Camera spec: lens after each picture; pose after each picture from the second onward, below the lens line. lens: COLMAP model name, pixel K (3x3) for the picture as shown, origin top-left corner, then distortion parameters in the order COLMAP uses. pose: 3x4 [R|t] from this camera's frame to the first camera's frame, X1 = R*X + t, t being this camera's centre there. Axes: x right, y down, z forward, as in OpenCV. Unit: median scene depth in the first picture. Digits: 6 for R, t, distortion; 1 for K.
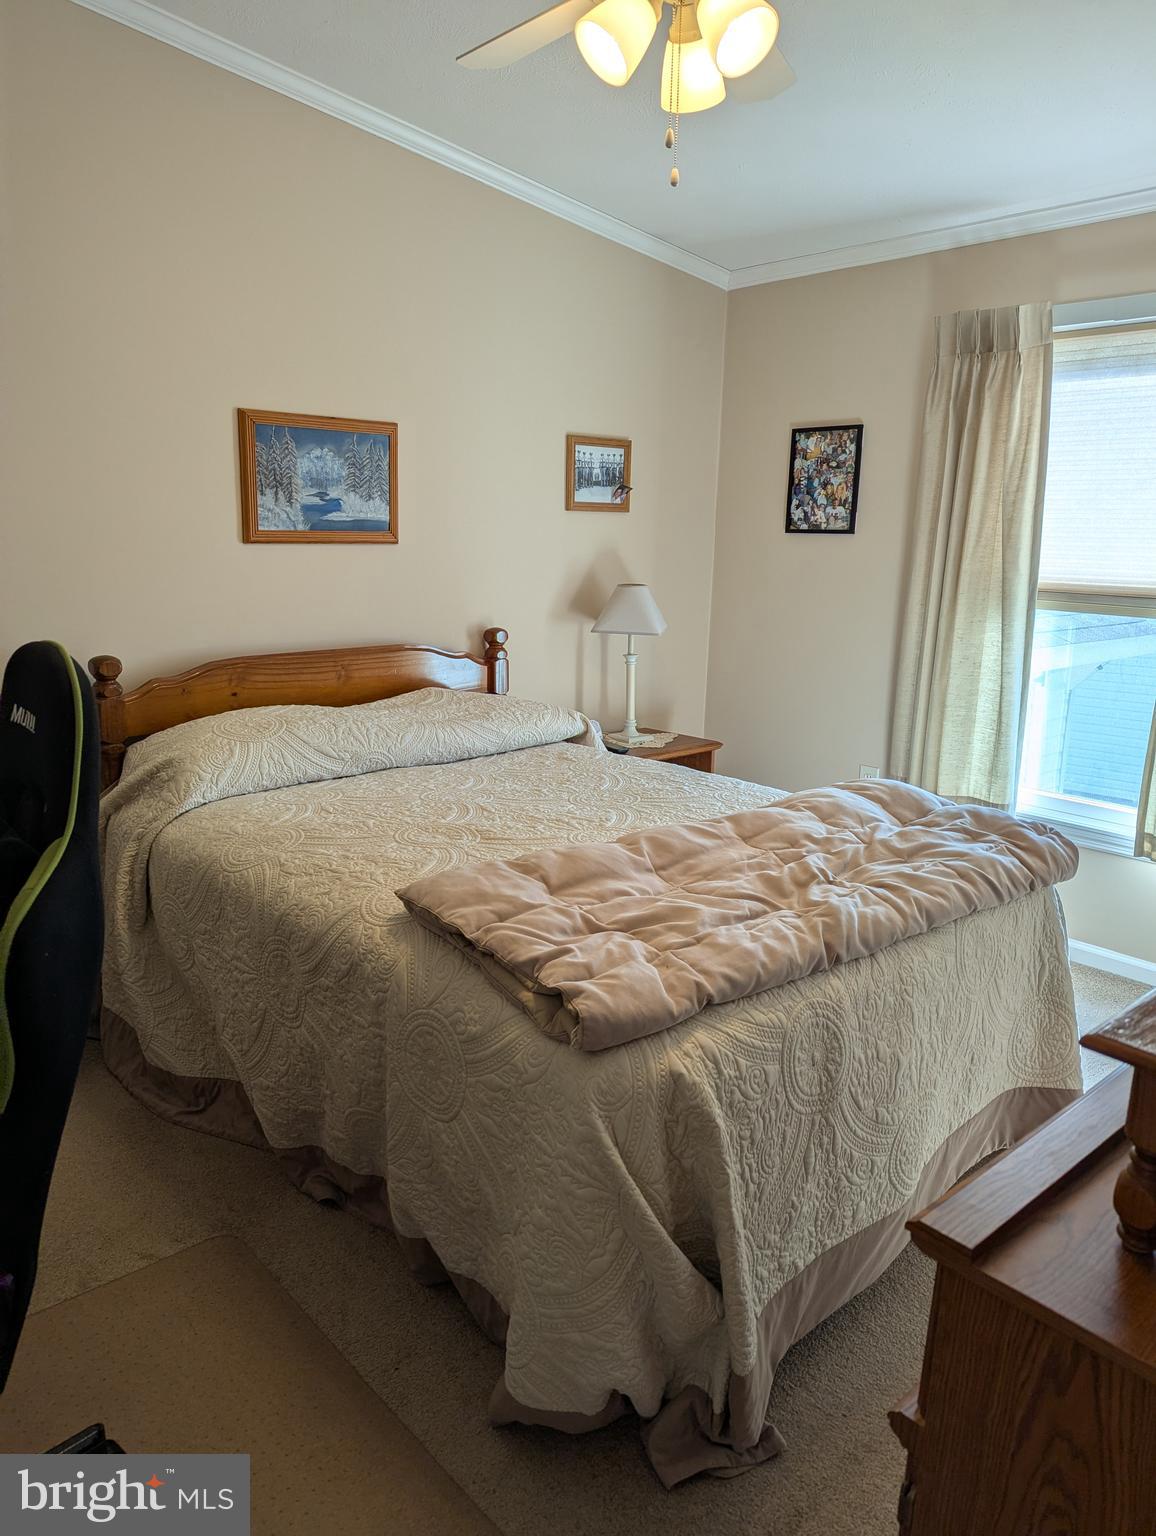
lens RADIAL K [[1063.9, 0, 578.0], [0, 1063.9, 768.0], [0, 0, 1]] dist [0.063749, -0.070519]
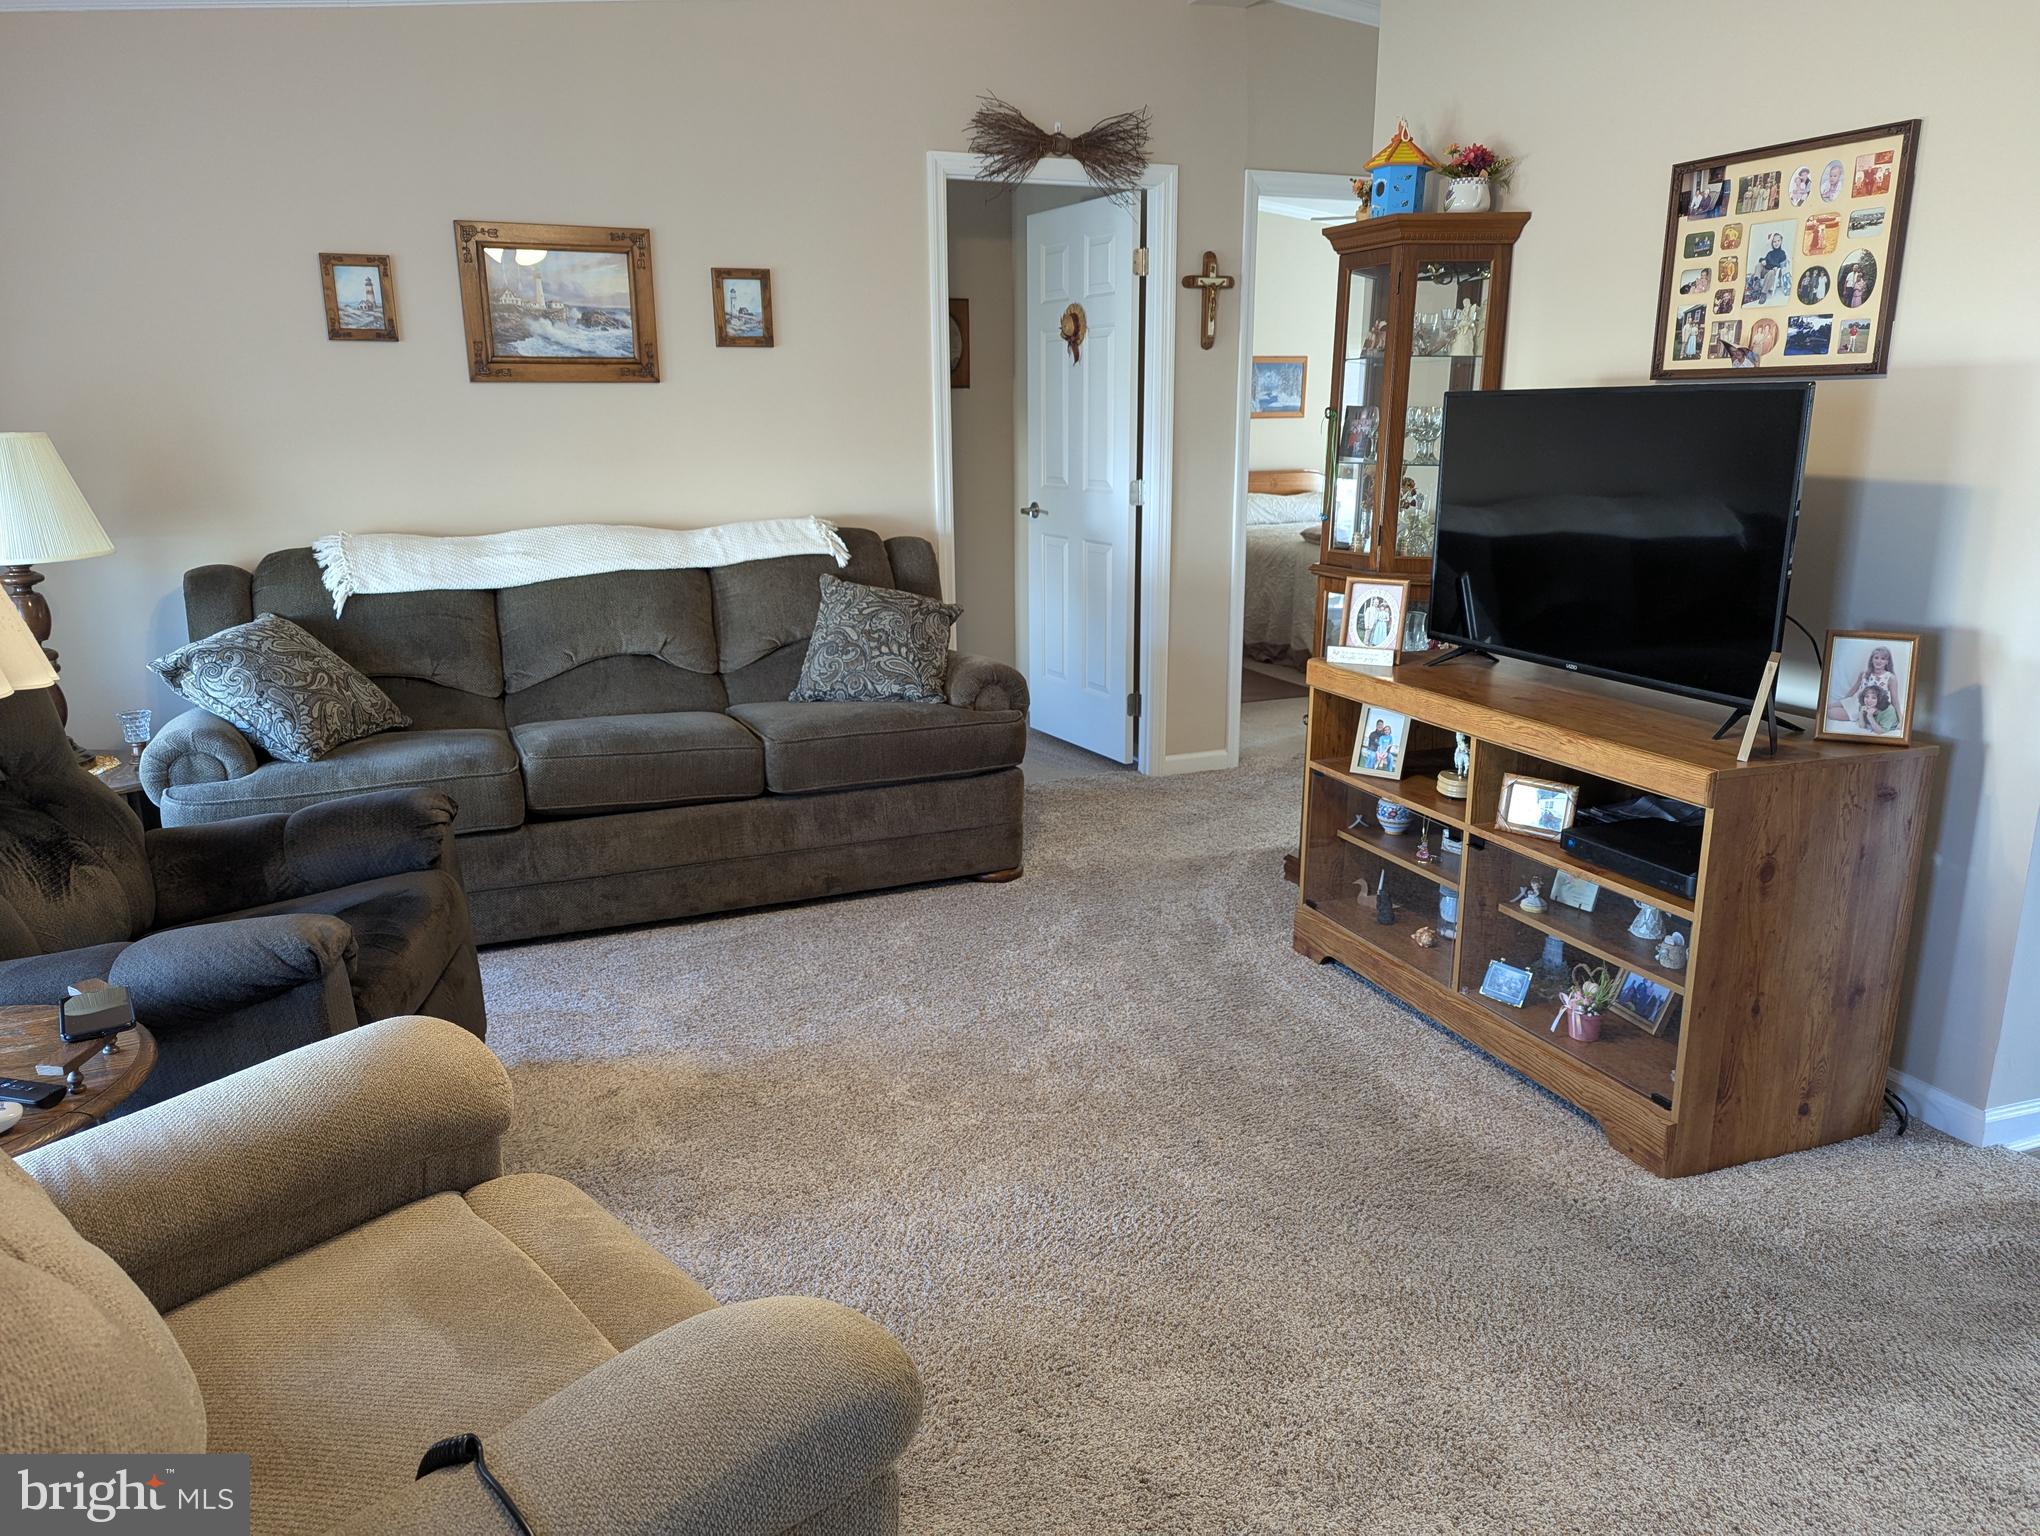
lens RADIAL K [[1433.3, 0, 1013.7], [0, 1433.3, 775.2], [0, 0, 1]] dist [0.074702, -0.078122]
pose [[0.941771, 0.054808, -0.331759, 0.379248], [-0.047532, 0.998419, 0.030015, 0.608354], [0.332879, -0.012498, 0.942887, -2.617547]]
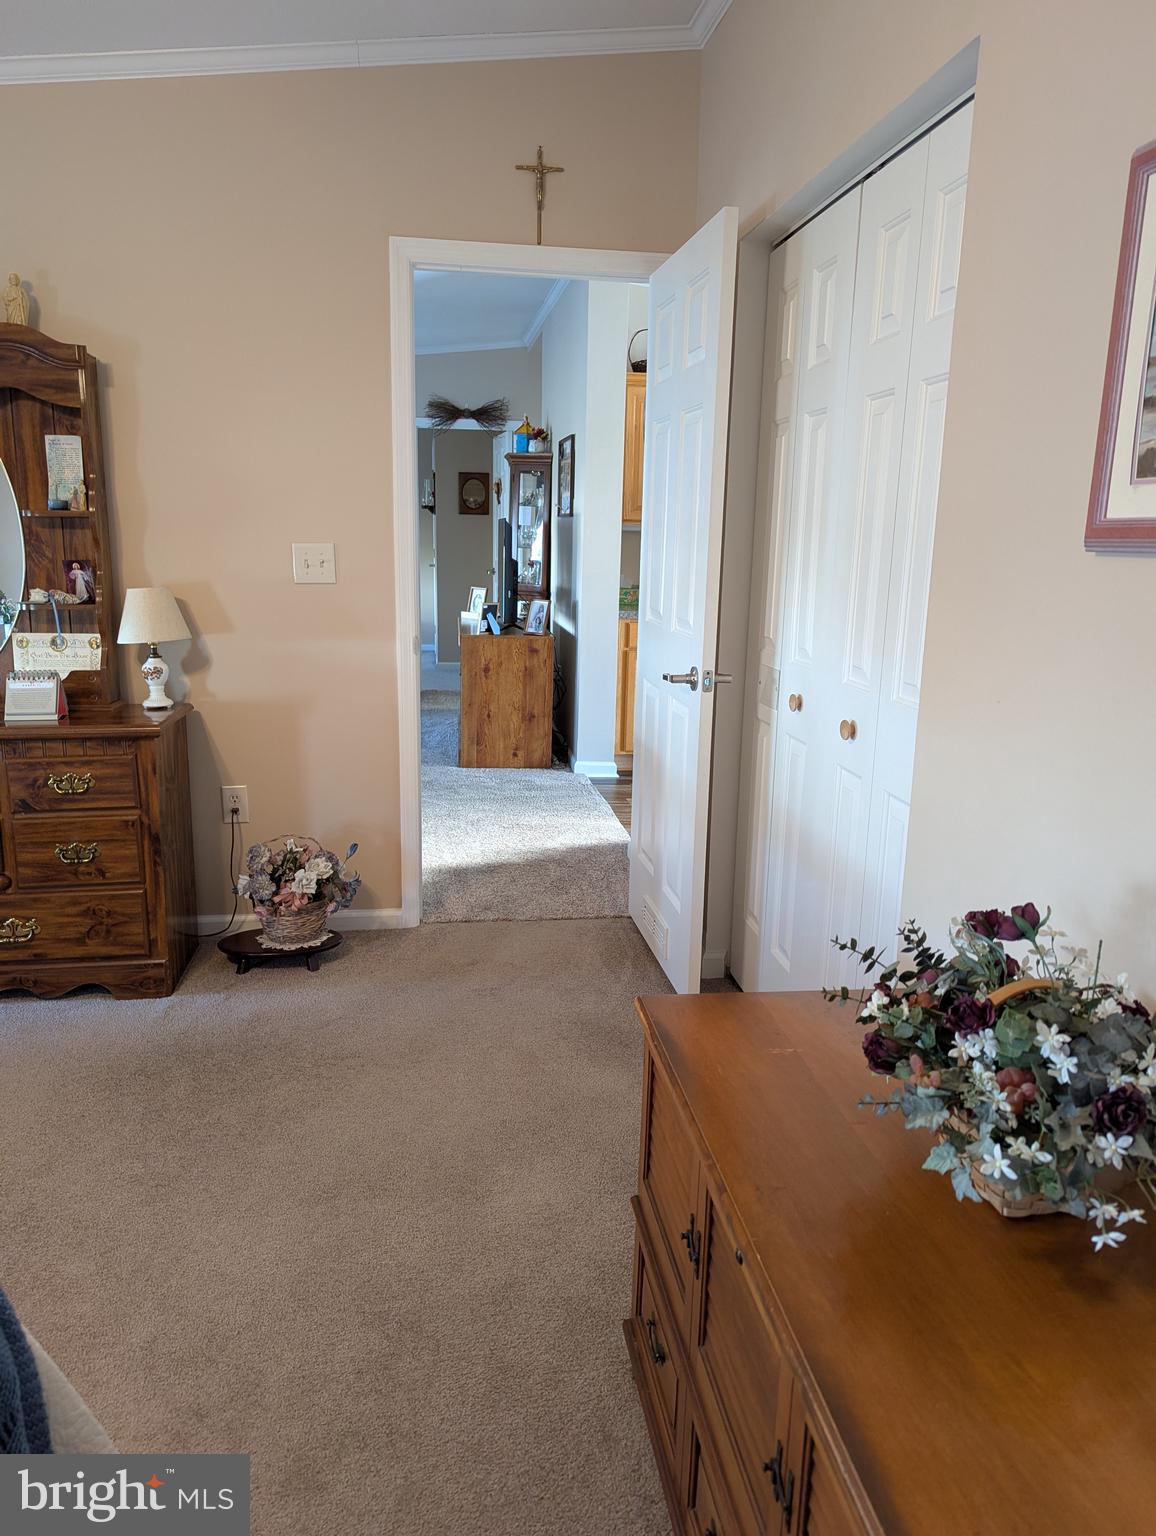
lens RADIAL K [[1079.2, 0, 589.2], [0, 1079.2, 768.4], [0, 0, 1]] dist [0.074702, -0.078122]
pose [[0.829890, 0.117483, -0.545418, 2.307923], [-0.127246, 0.991670, 0.019991, 0.850225], [0.543223, 0.052812, 0.837926, -3.483180]]
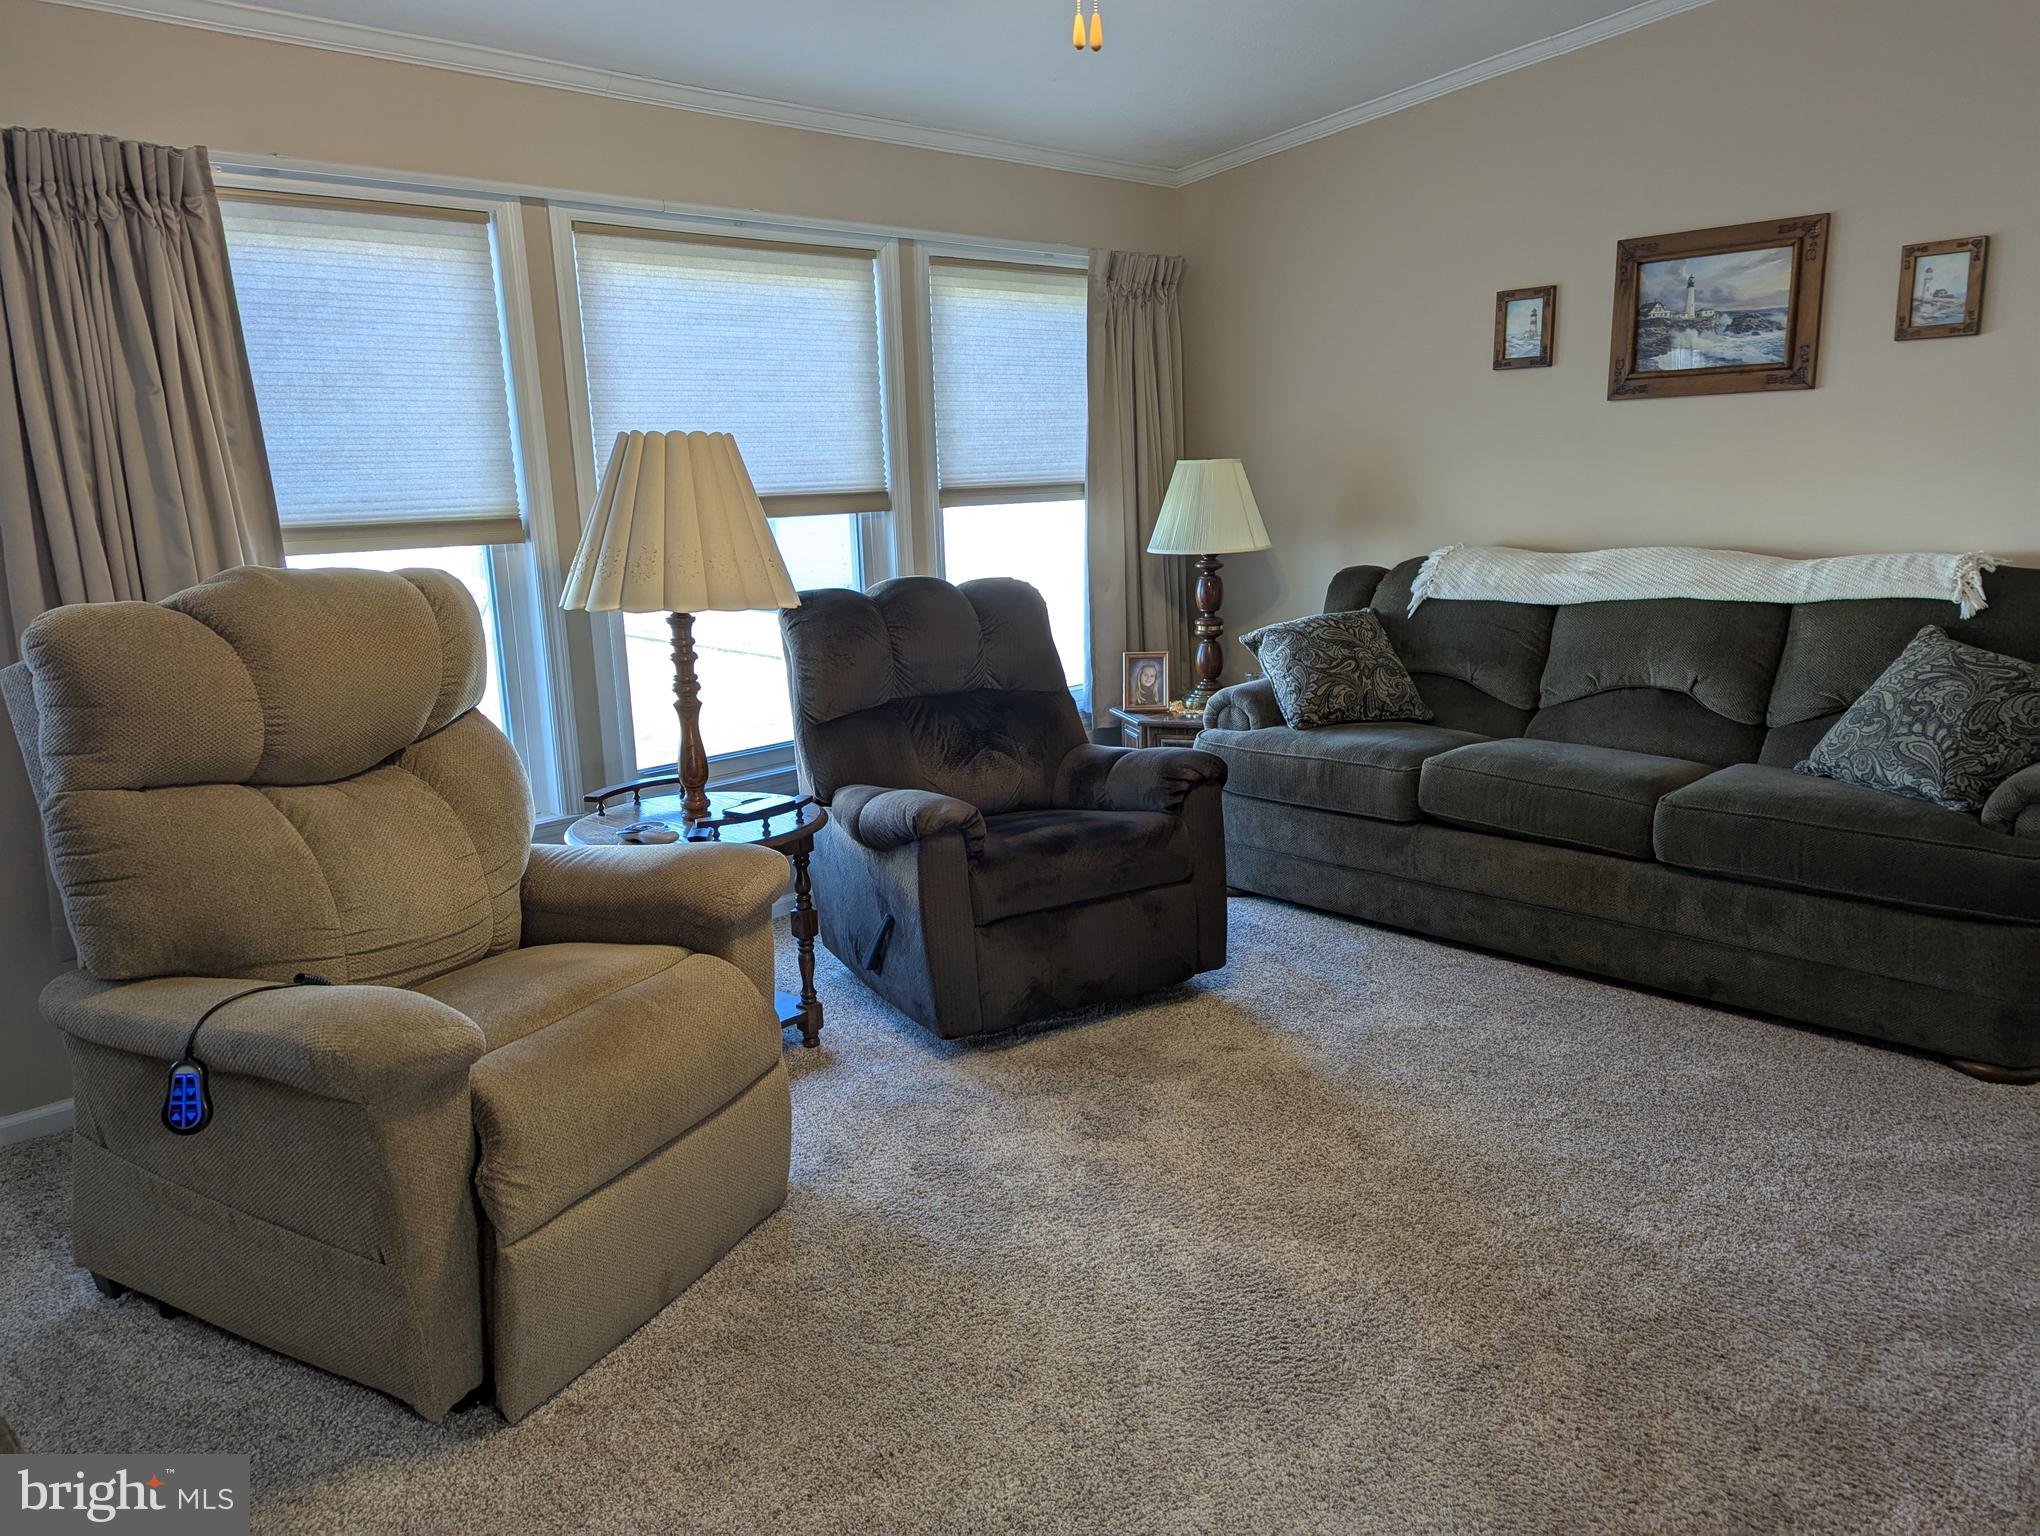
lens RADIAL K [[1433.3, 0, 1013.7], [0, 1433.3, 775.2], [0, 0, 1]] dist [0.074702, -0.078122]
pose [[0.030224, 0.192989, -0.980735, 1.006212], [-0.192626, 0.963916, 0.183743, 0.455811], [0.980807, 0.183362, 0.066308, -1.840650]]
